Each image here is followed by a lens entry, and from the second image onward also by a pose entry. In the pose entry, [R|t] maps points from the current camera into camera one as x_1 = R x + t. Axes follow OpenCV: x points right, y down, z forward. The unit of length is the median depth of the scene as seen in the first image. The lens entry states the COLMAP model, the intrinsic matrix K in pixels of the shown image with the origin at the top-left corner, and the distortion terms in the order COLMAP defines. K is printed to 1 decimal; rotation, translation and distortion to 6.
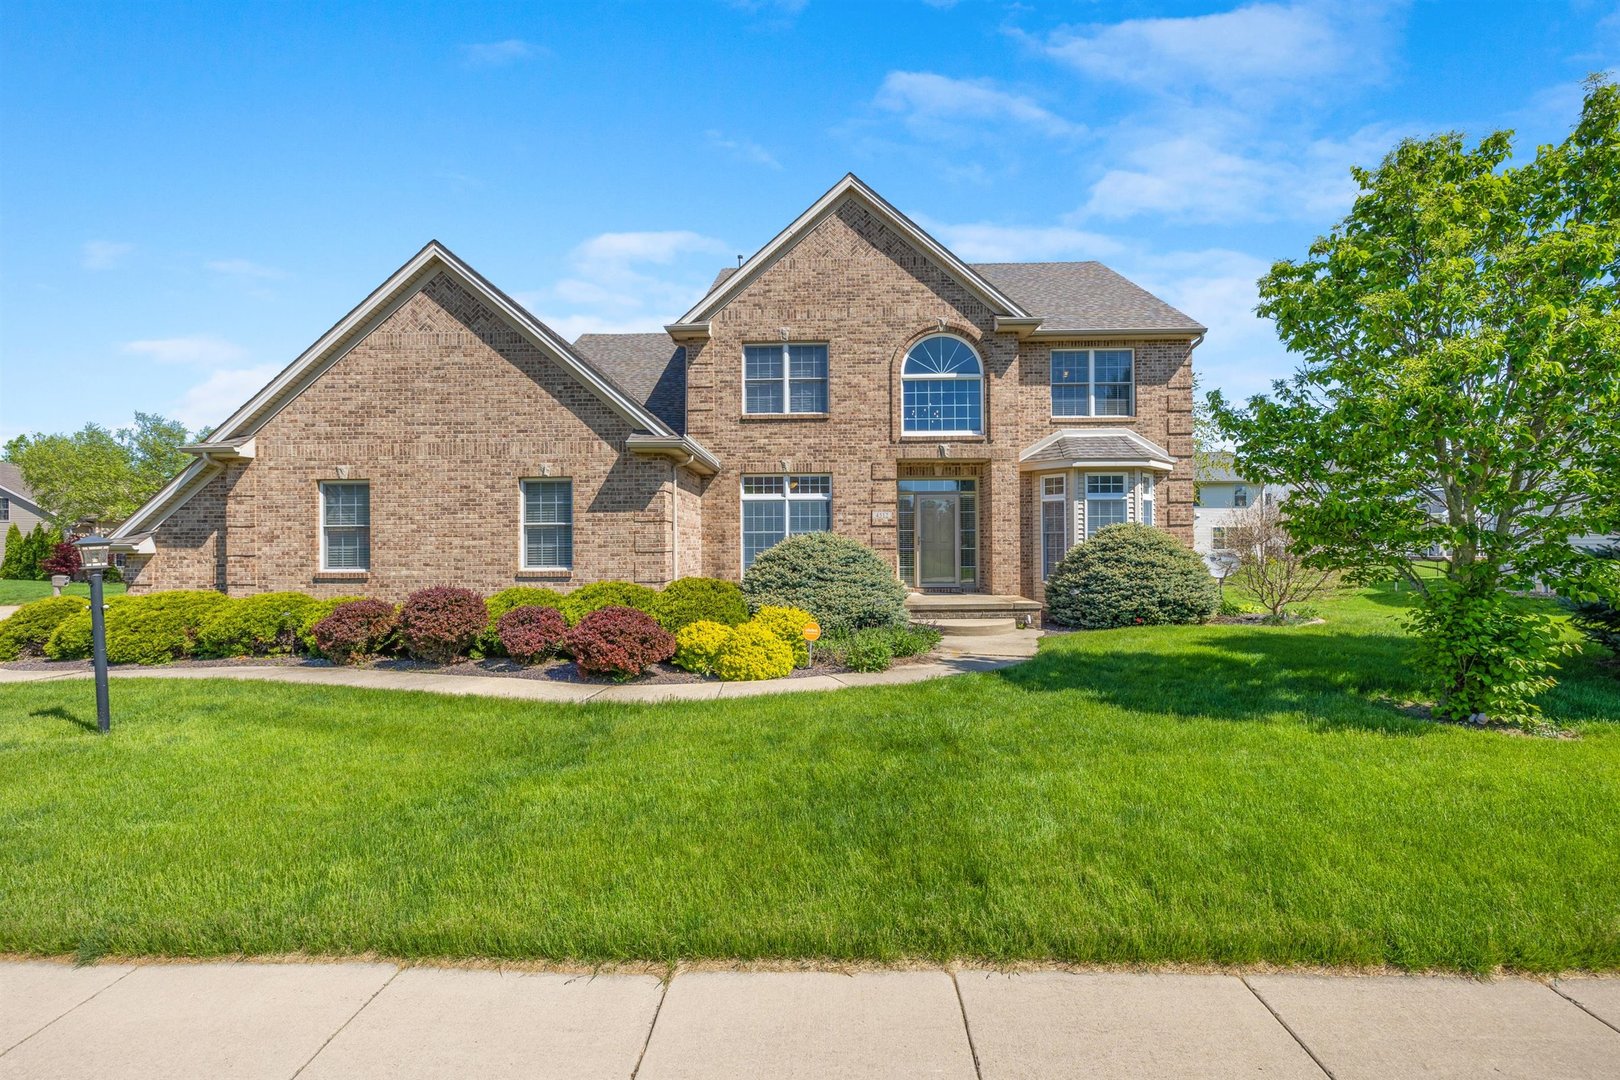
lens RADIAL K [[679.4, 0, 811.9], [0, 679.4, 542.9], [0, 0, 1]] dist [-0.000159, -0.000563]
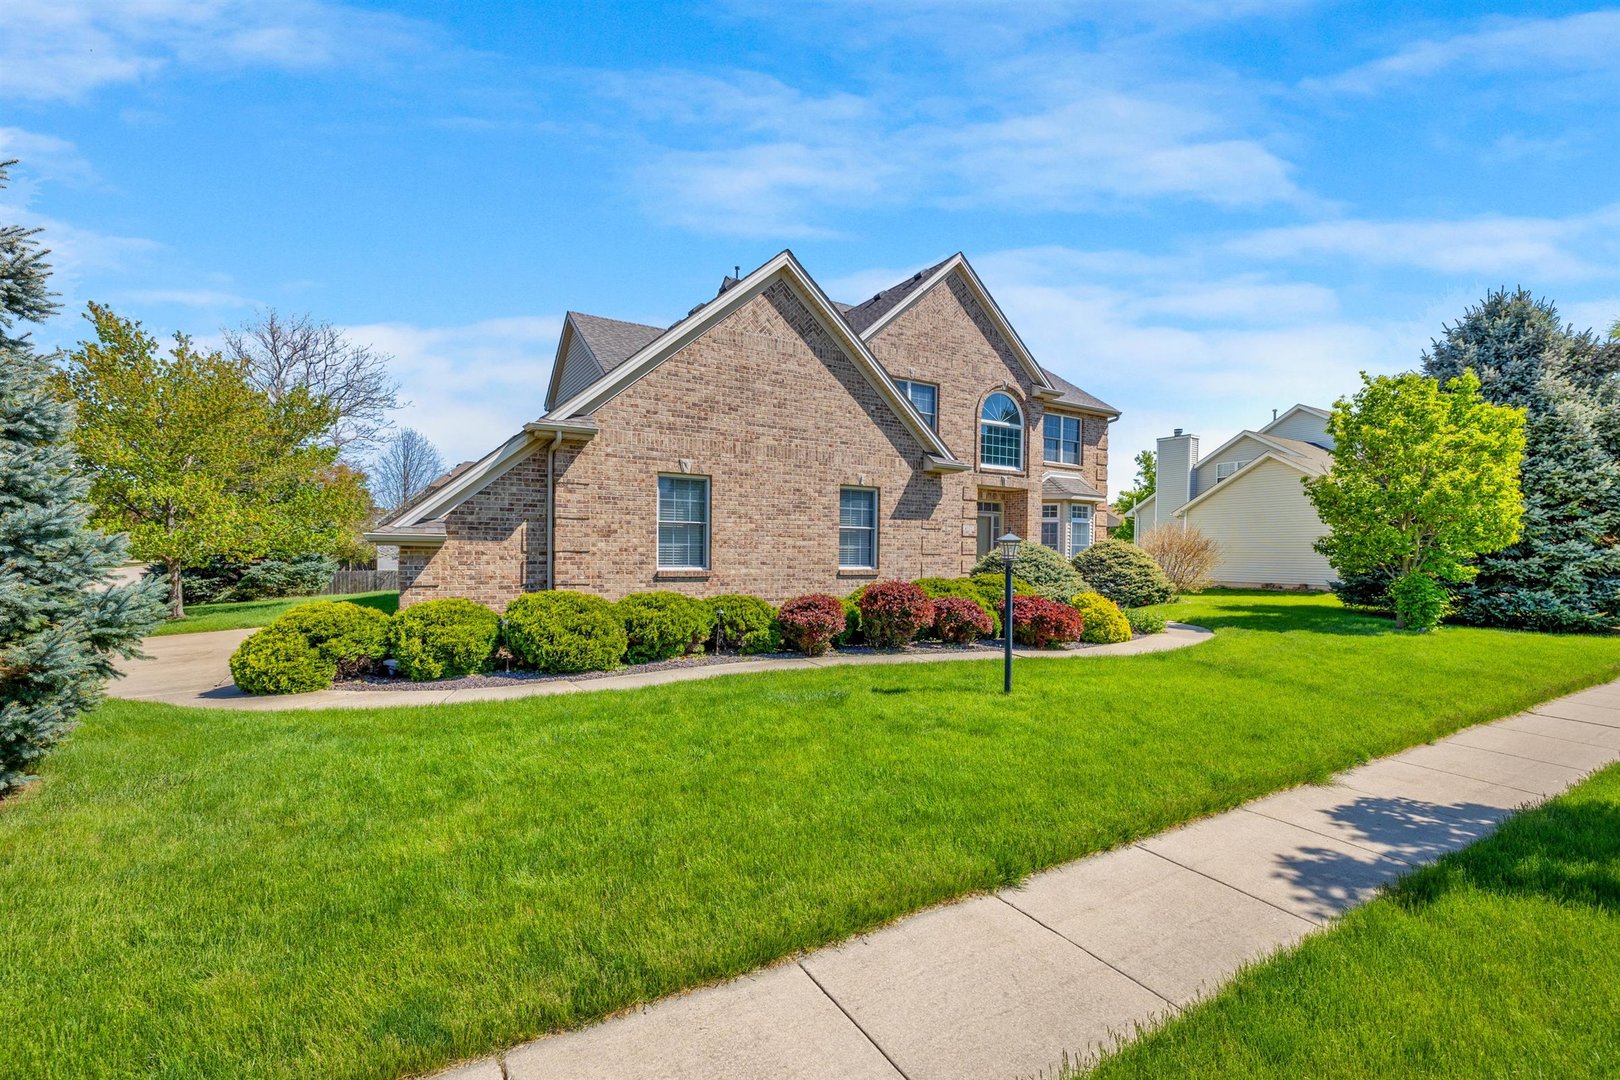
lens RADIAL K [[679.4, 0, 813.4], [0, 679.4, 567.1], [0, 0, 1]] dist [-0.000159, -0.000563]
pose [[0.844478, 0.004934, 0.535568, -0.831788], [-0.021548, 0.999461, 0.024770, 0.008326], [-0.535157, -0.032458, 0.844129, 0.071534]]
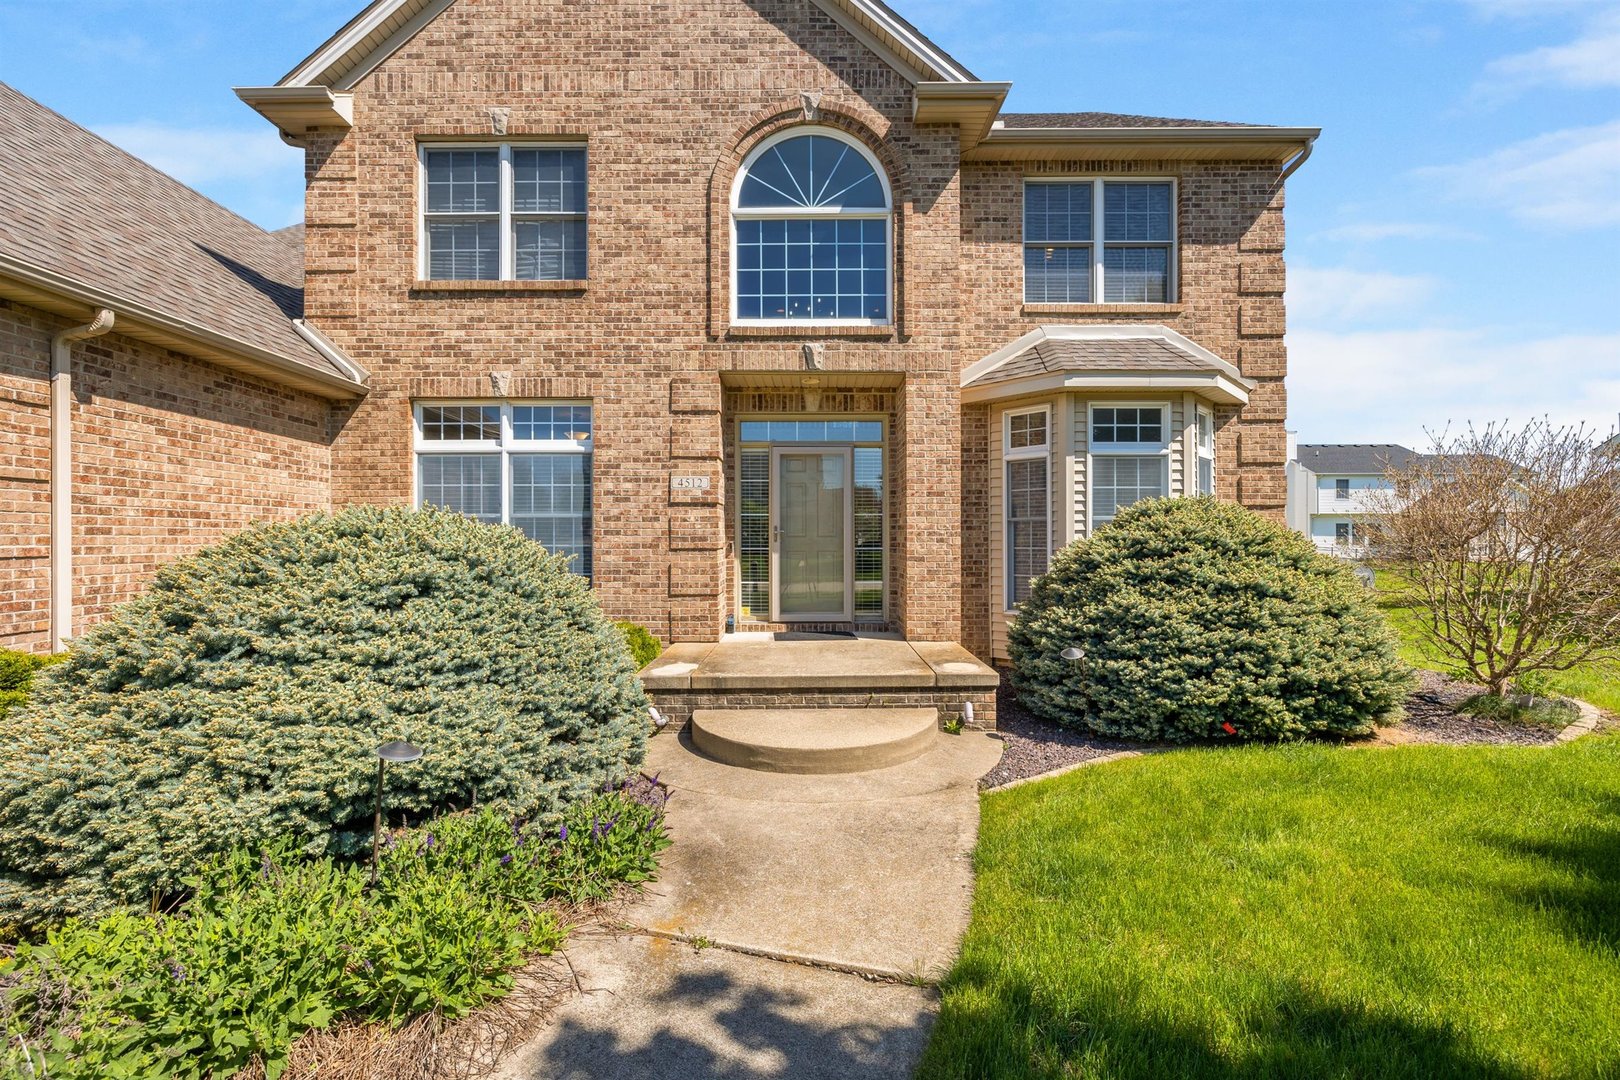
lens RADIAL K [[679.4, 0, 807.9], [0, 679.4, 540.4], [0, 0, 1]] dist [-0.000159, -0.000563]
pose [[0.999644, 0.003720, 0.026410, 0.177751], [-0.003856, 0.999979, 0.005127, -0.000645], [-0.026390, -0.005227, 0.999638, 0.492795]]
